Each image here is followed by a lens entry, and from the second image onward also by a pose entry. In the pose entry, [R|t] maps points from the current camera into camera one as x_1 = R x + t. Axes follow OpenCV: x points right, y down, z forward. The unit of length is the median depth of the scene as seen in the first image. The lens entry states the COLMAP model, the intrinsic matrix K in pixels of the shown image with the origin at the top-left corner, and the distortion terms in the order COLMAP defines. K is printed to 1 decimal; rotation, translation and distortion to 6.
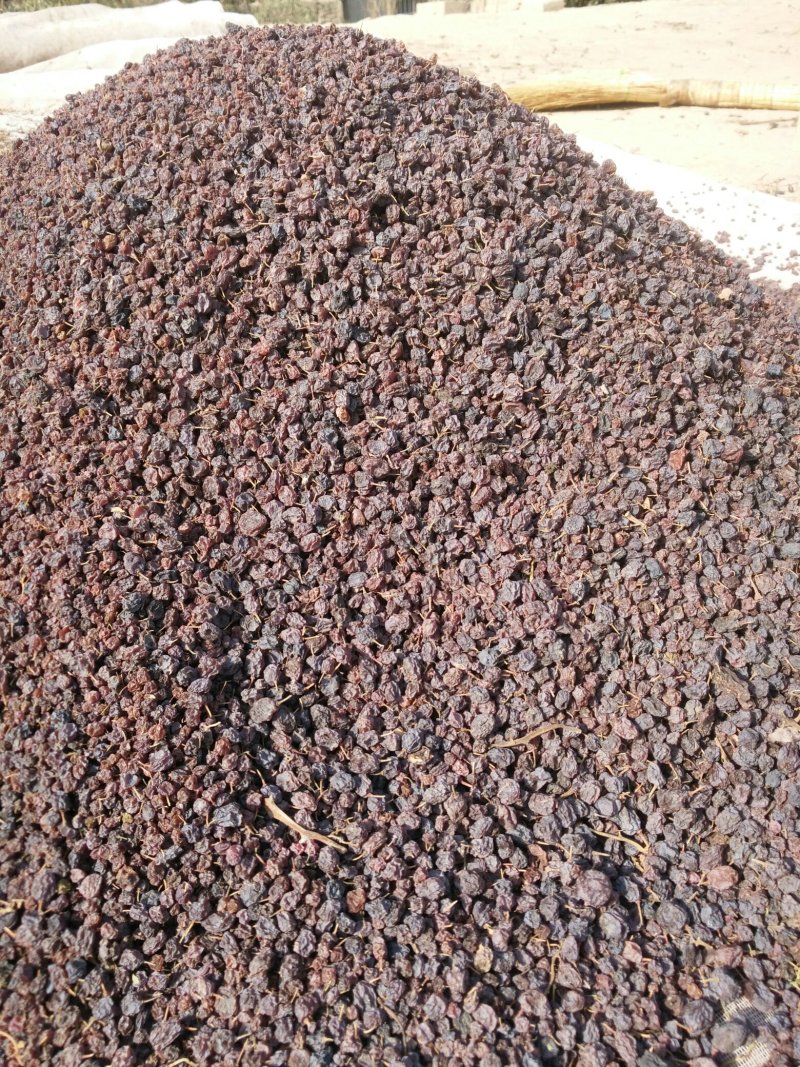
lens RADIAL K [[823.7, 0, 410.1], [0, 823.7, 540.1], [0, 0, 1]] dist [0.024007, -0.025802]
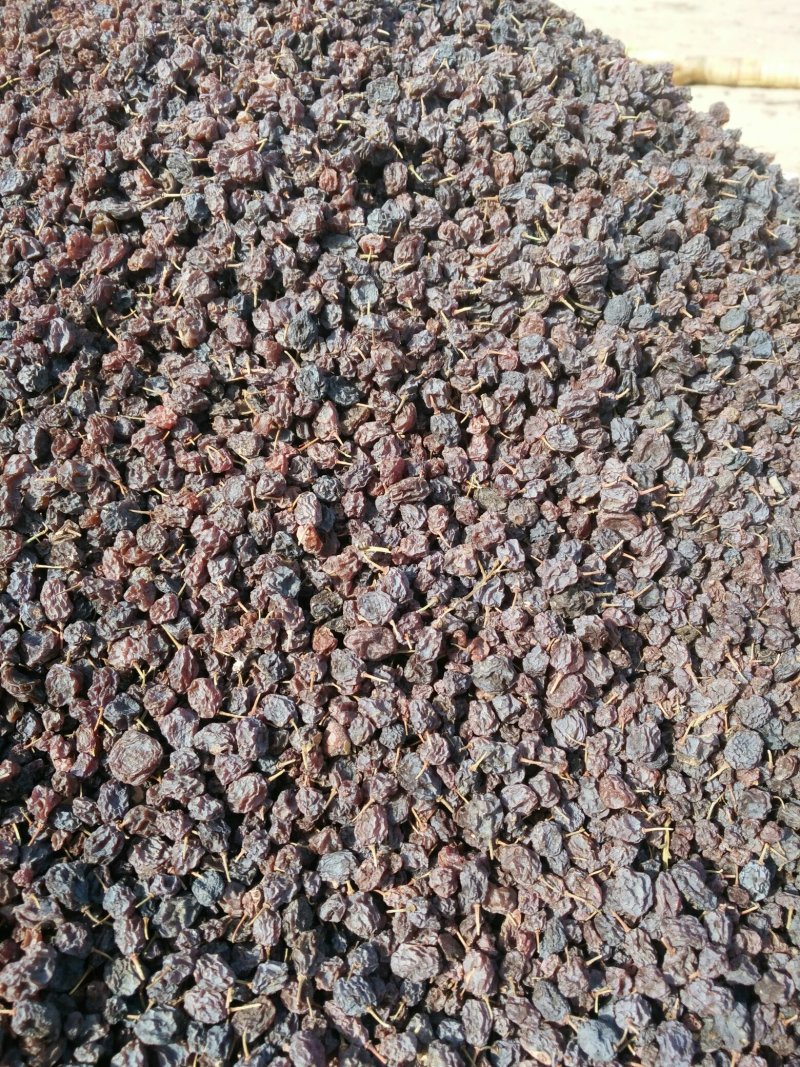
lens RADIAL K [[823.7, 0, 391.4], [0, 823.7, 527.6], [0, 0, 1]] dist [0.024007, -0.025802]
pose [[0.999988, -0.004914, 0.000661, -0.027020], [0.004921, 0.999927, -0.010997, -0.151199], [-0.000607, 0.011001, 0.999939, 0.446400]]
